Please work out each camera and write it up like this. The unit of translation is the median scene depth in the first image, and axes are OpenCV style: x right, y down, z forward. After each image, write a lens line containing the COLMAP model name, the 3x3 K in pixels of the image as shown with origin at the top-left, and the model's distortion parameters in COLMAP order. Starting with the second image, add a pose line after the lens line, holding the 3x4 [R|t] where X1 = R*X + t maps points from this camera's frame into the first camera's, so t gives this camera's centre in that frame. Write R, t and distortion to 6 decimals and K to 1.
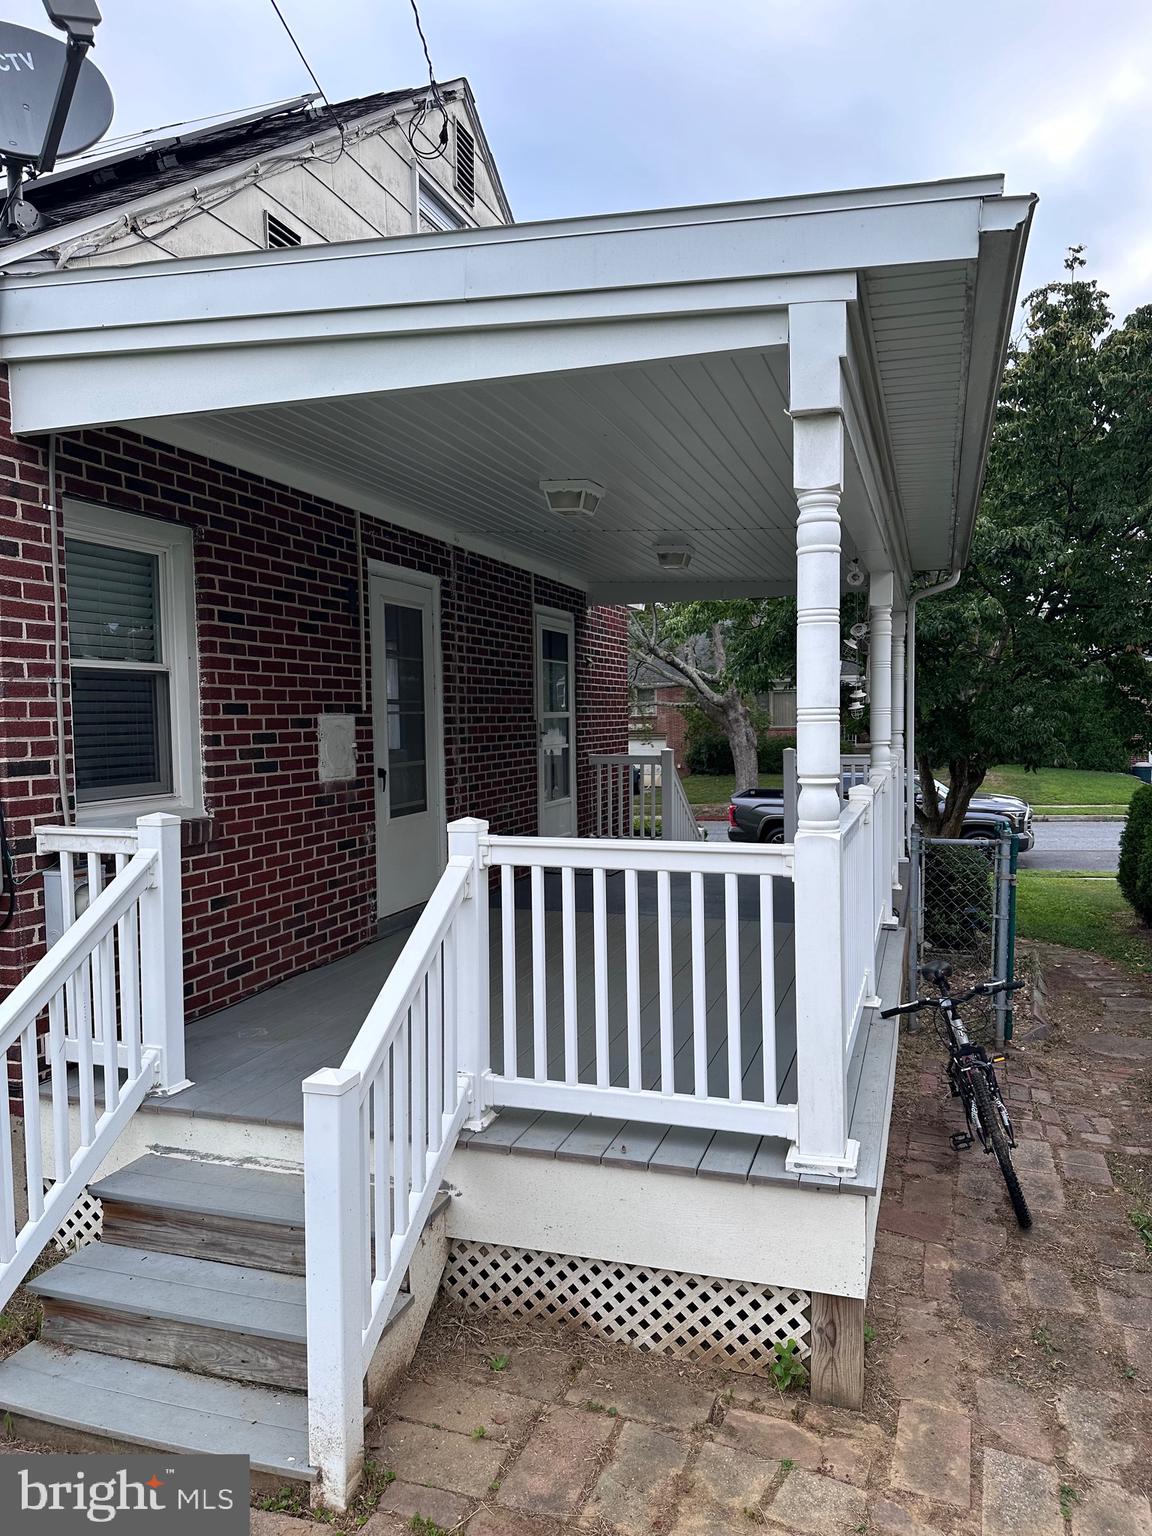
lens RADIAL K [[1079.6, 0, 568.3], [0, 1079.6, 767.1], [0, 0, 1]] dist [0.013491, -0.010927]
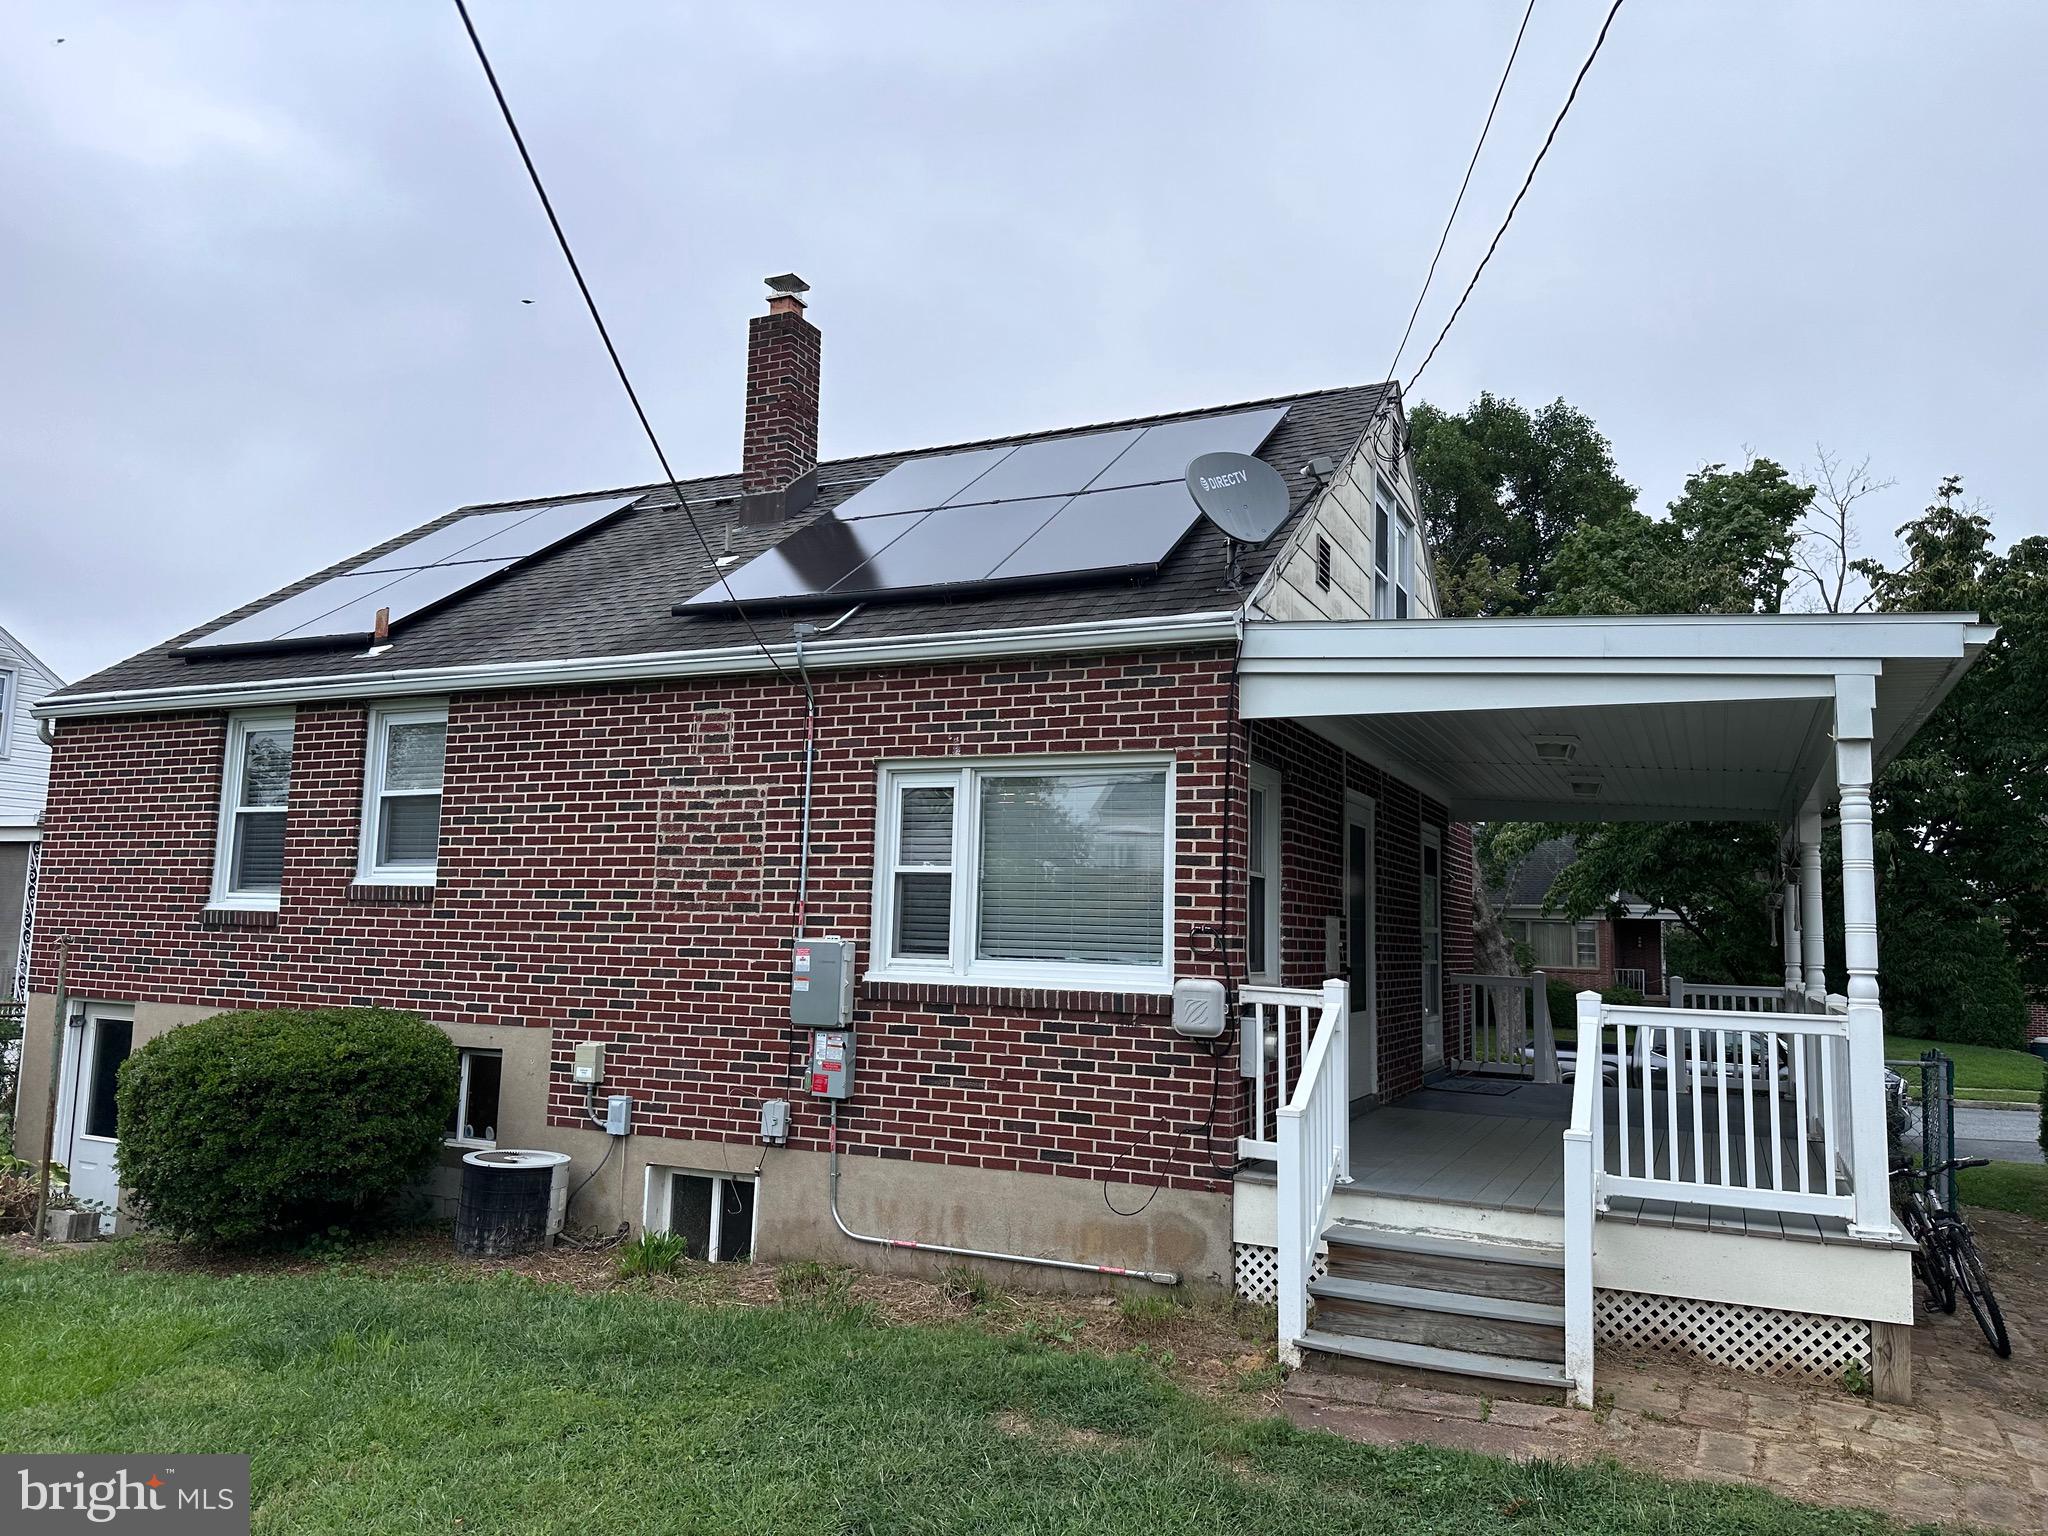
lens RADIAL K [[1439.5, 0, 1038.1], [0, 1439.5, 761.2], [0, 0, 1]] dist [0.013491, -0.010927]
pose [[0.992830, 0.033074, -0.114866, -0.642504], [-0.051967, 0.984821, -0.165611, 0.107577], [0.107645, 0.170393, 0.979479, -1.080050]]
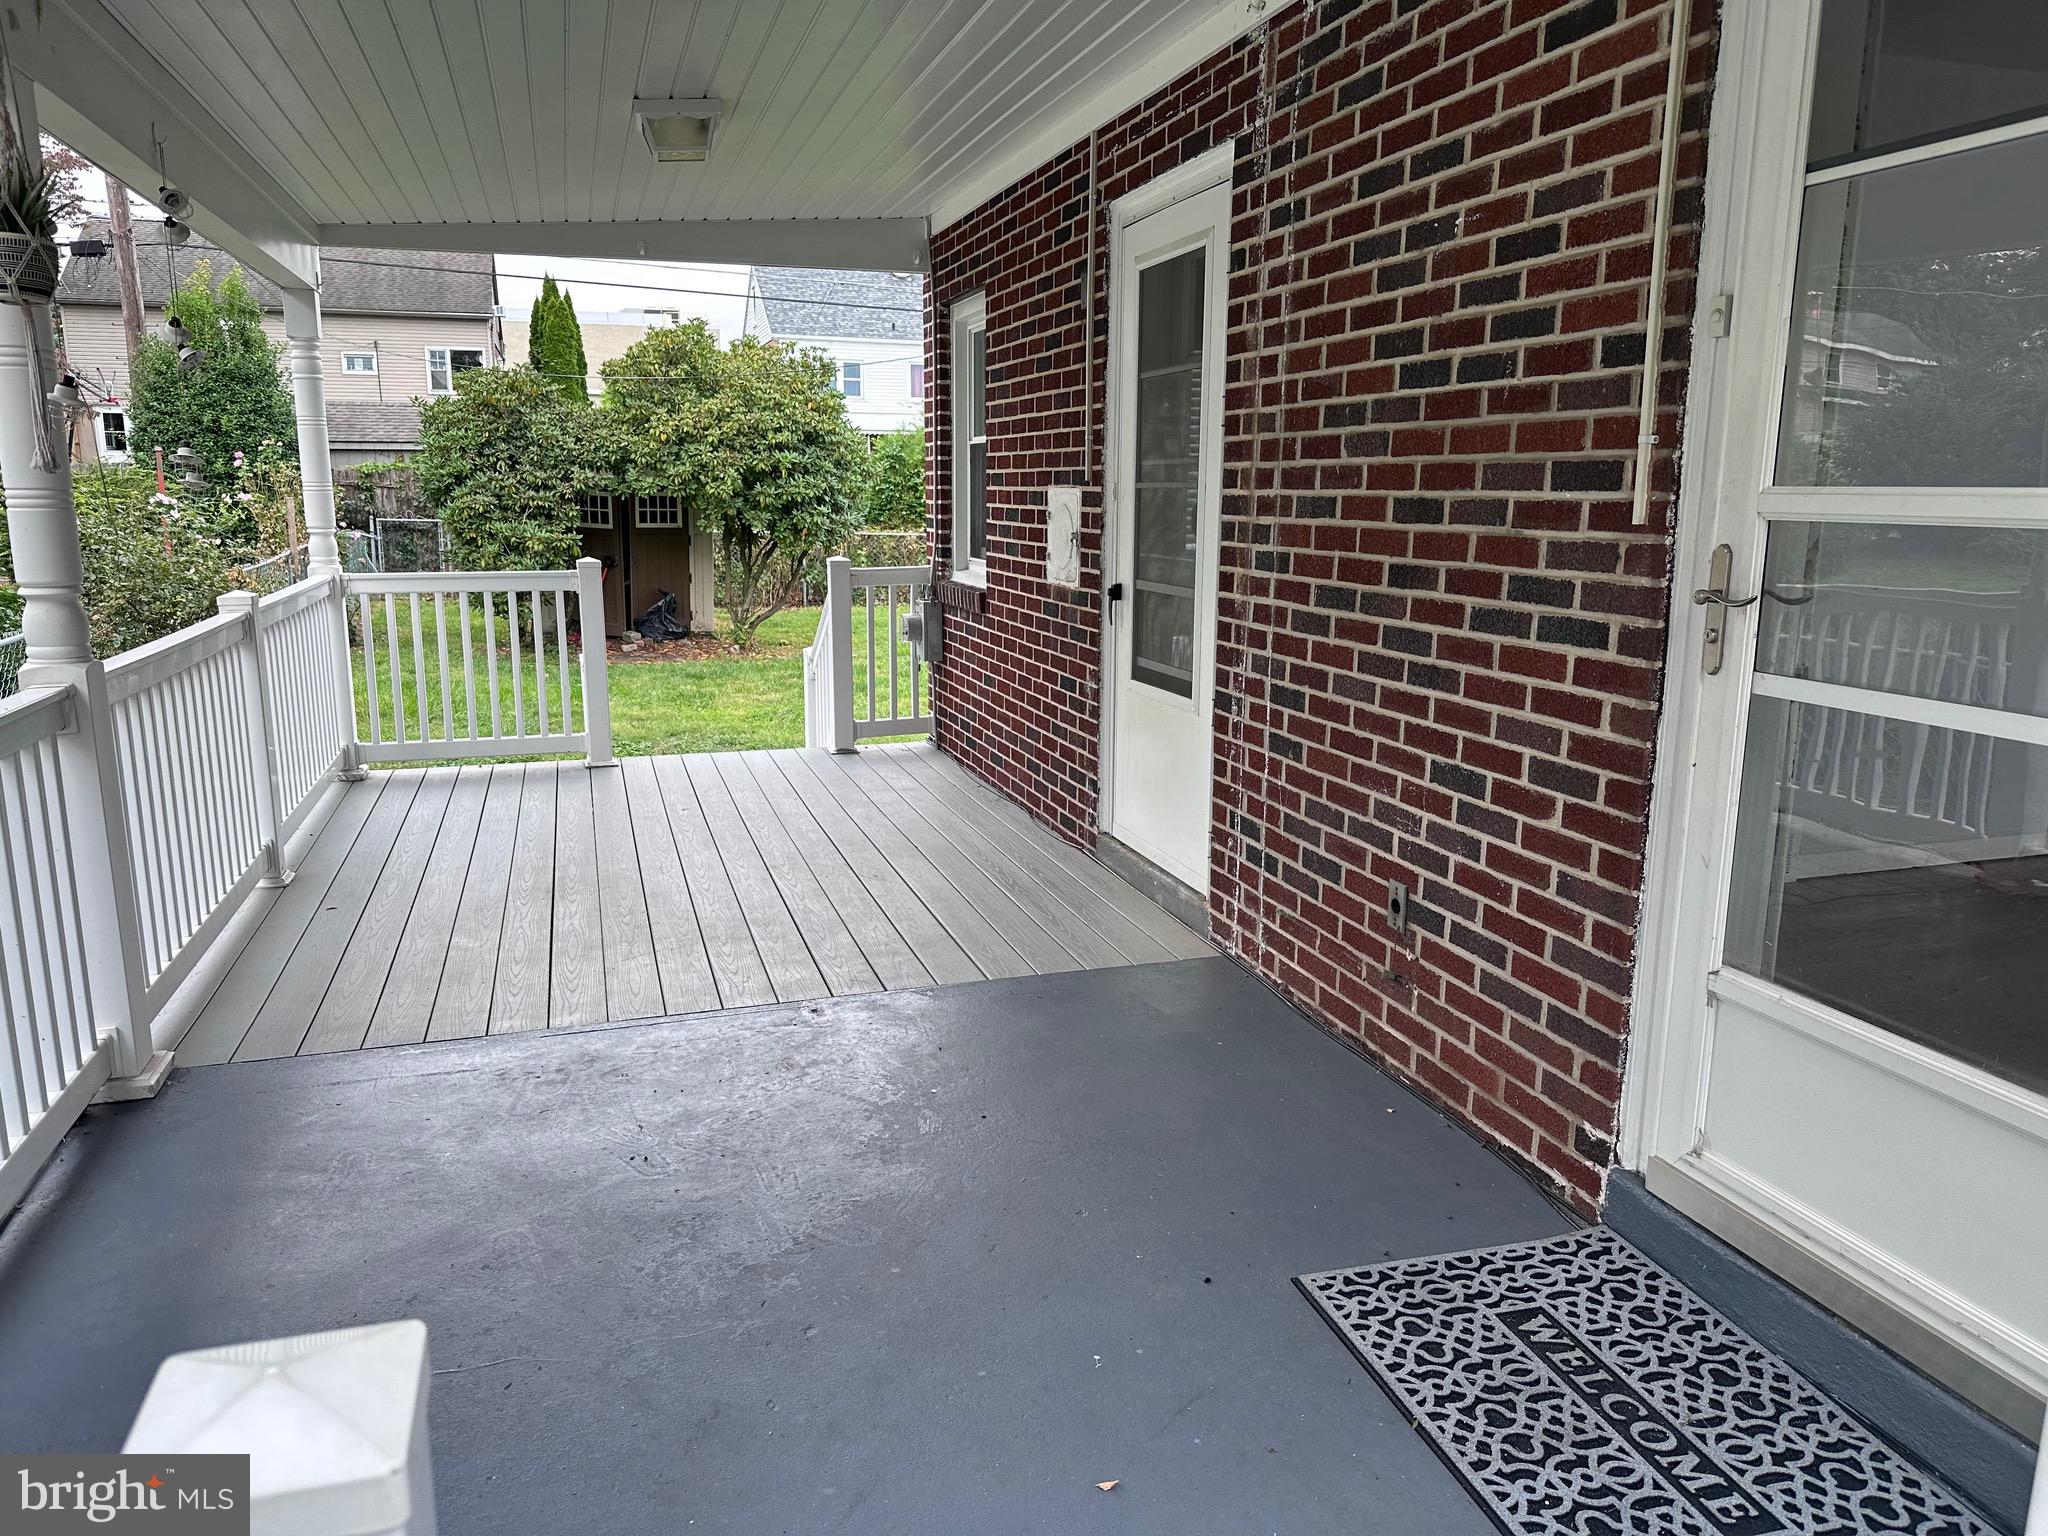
lens RADIAL K [[1439.5, 0, 1025.3], [0, 1439.5, 775.4], [0, 0, 1]] dist [0.013491, -0.010927]
pose [[-0.811893, 0.134746, -0.568044, 0.603886], [-0.010558, 0.969452, 0.245055, -0.168030], [0.583711, 0.204956, -0.785668, 3.085609]]
